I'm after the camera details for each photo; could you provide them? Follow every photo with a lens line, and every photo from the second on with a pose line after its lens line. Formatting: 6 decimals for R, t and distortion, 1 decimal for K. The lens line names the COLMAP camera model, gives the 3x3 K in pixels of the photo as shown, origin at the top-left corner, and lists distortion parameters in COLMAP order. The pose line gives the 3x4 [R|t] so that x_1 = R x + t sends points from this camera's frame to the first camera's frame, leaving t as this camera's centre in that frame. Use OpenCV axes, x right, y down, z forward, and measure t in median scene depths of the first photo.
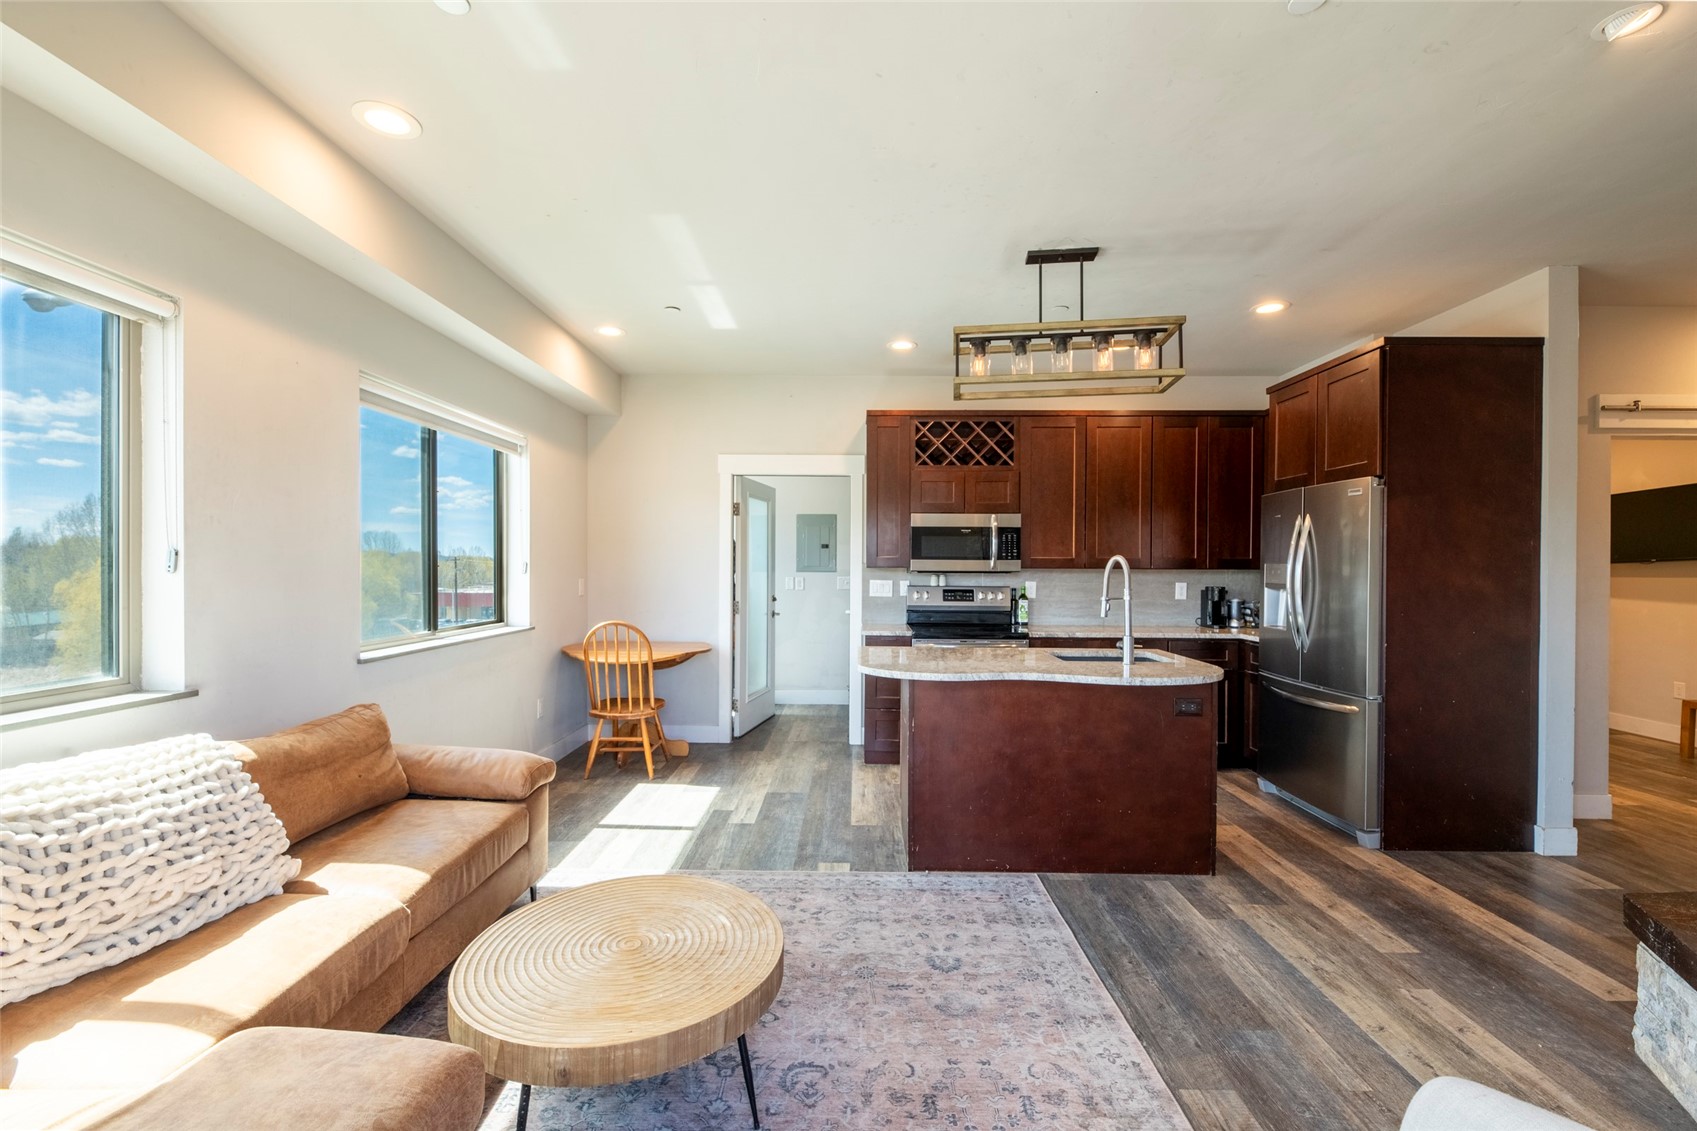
lens RADIAL K [[703.1, 0, 847.9], [0, 703.1, 573.7], [0, 0, 1]] dist [0.002131, -0.004208]
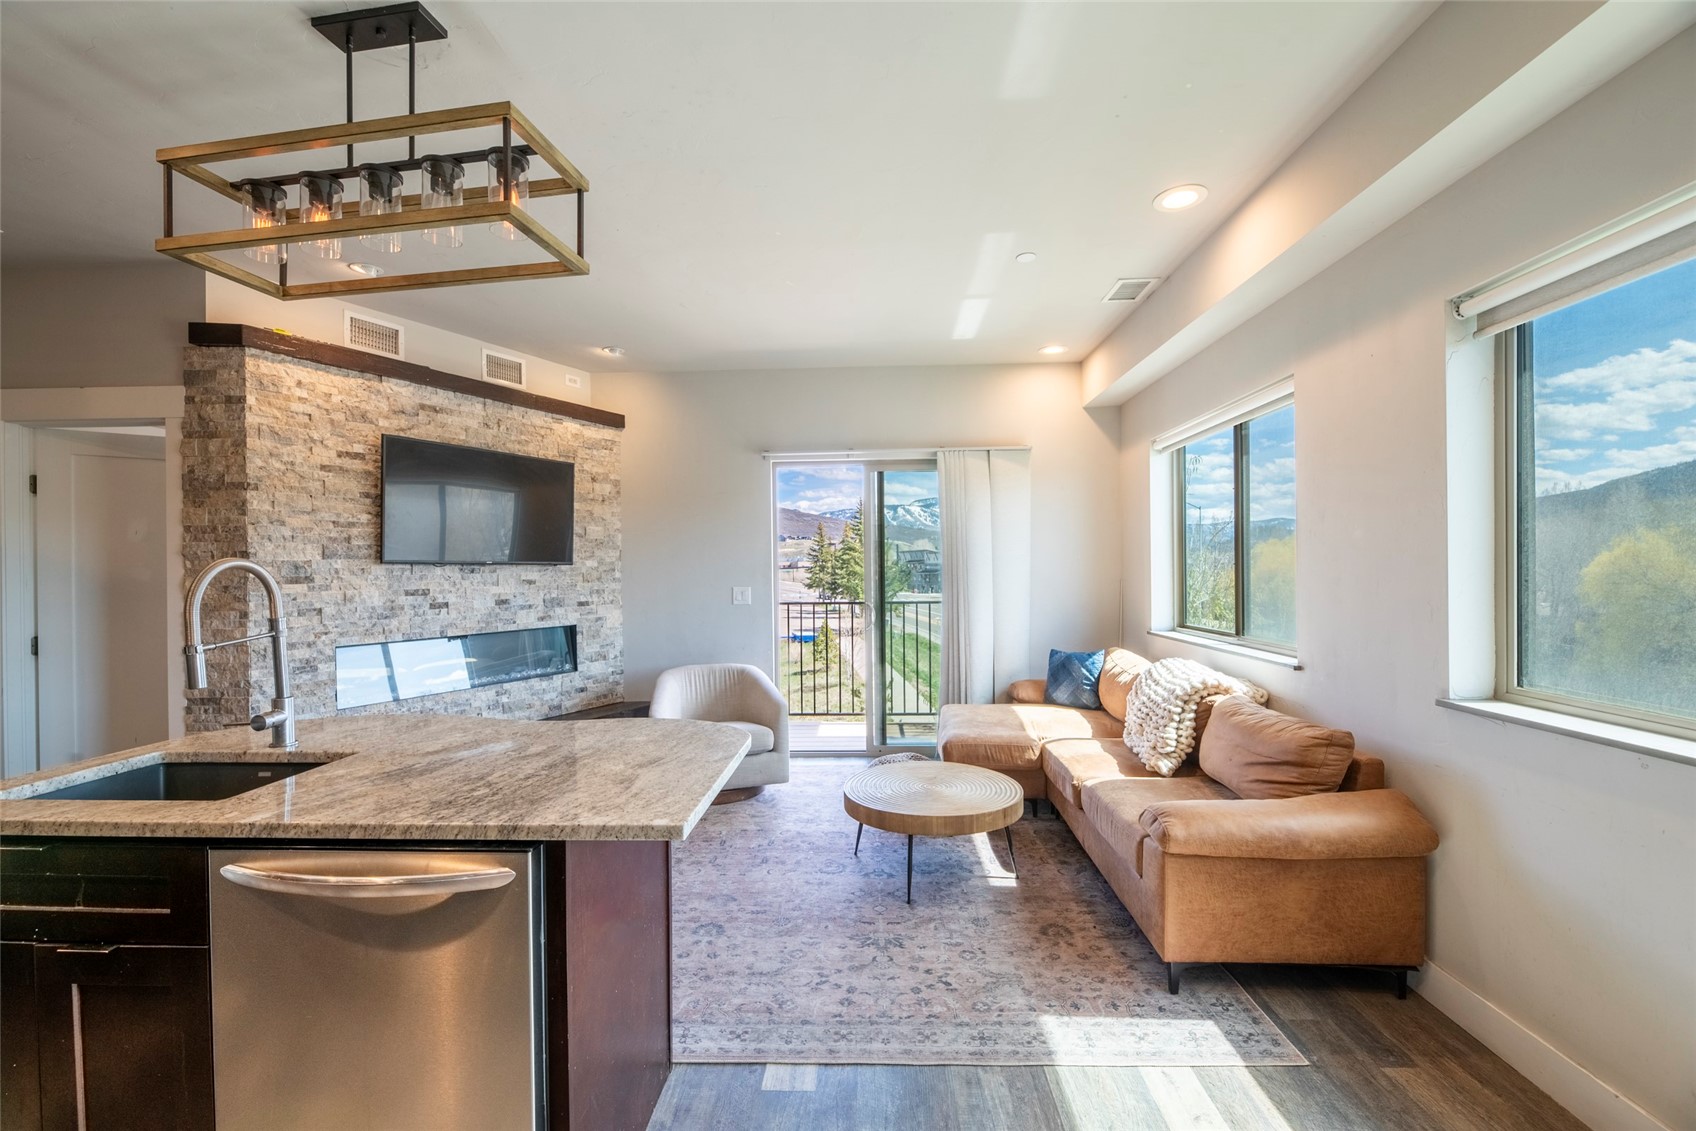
lens RADIAL K [[702.7, 0, 847.4], [0, 702.7, 573.7], [0, 0, 1]] dist [0.002131, -0.004208]
pose [[-0.999717, 0.004475, 0.023359, -0.077133], [0.004834, 0.999870, 0.015352, -0.019077], [-0.023287, 0.015460, -0.999609, 1.459895]]
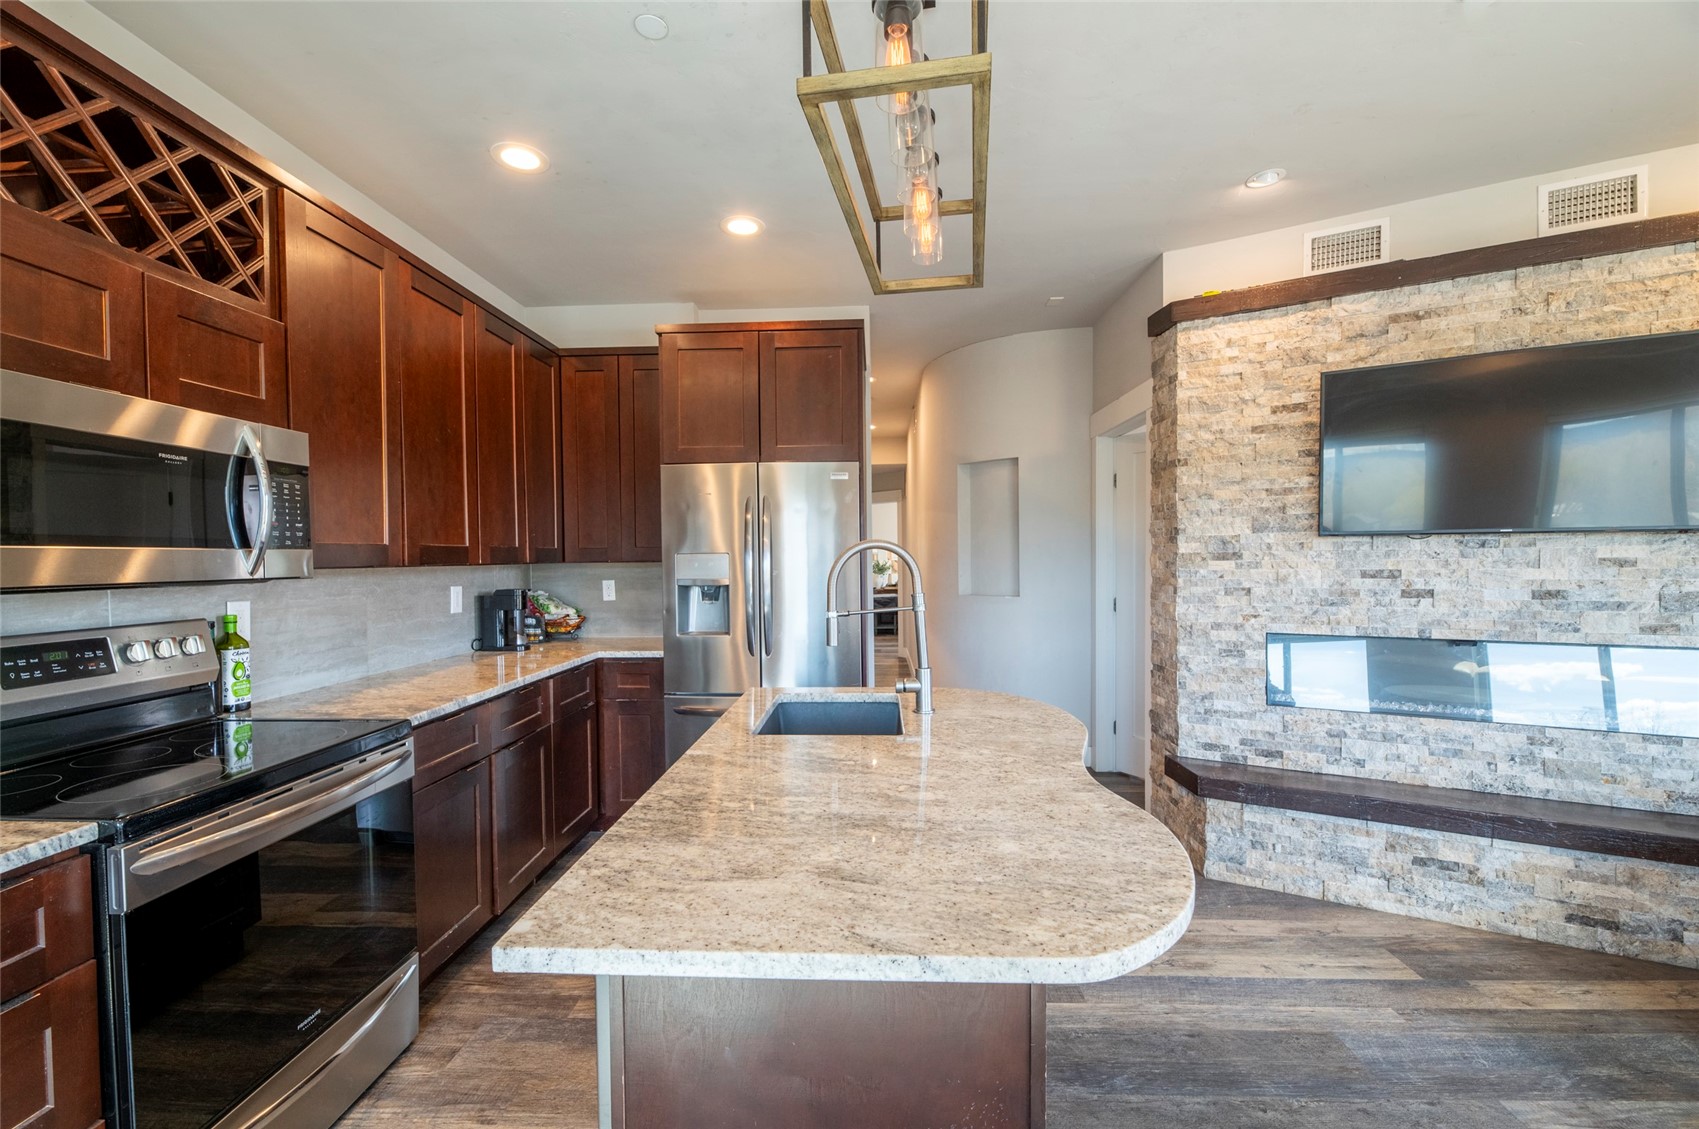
lens RADIAL K [[703.9, 0, 848.9], [0, 703.9, 572.7], [0, 0, 1]] dist [0.002131, -0.004208]
pose [[0.028057, -0.029025, 0.999185, -0.213242], [0.021678, 0.999361, 0.028421, -0.014263], [-0.999371, 0.020863, 0.028669, 0.970664]]
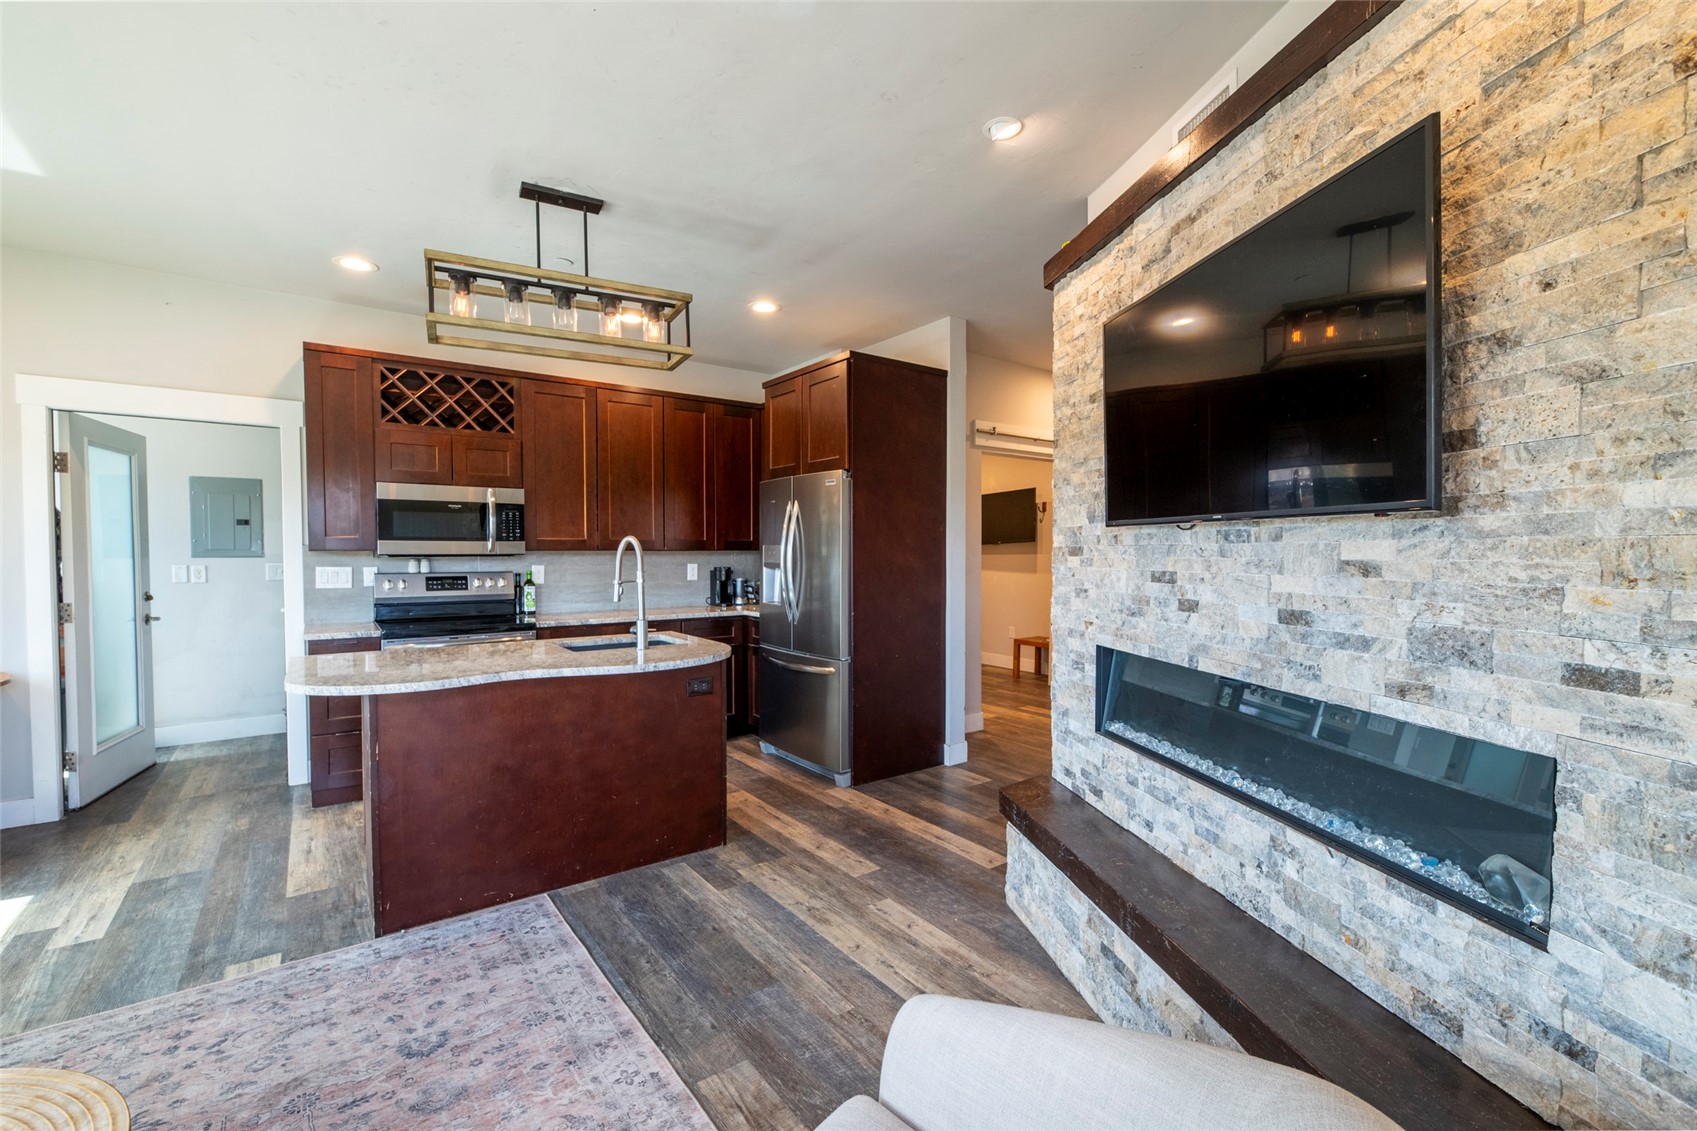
lens RADIAL K [[720.4, 0, 843.6], [0, 720.4, 569.7], [0, 0, 1]] dist [0.003659, -0.004488]
pose [[0.796883, -0.021325, 0.603757, 0.023587], [0.010264, 0.999710, 0.021763, 0.000948], [-0.604047, -0.011145, 0.796871, 0.046124]]
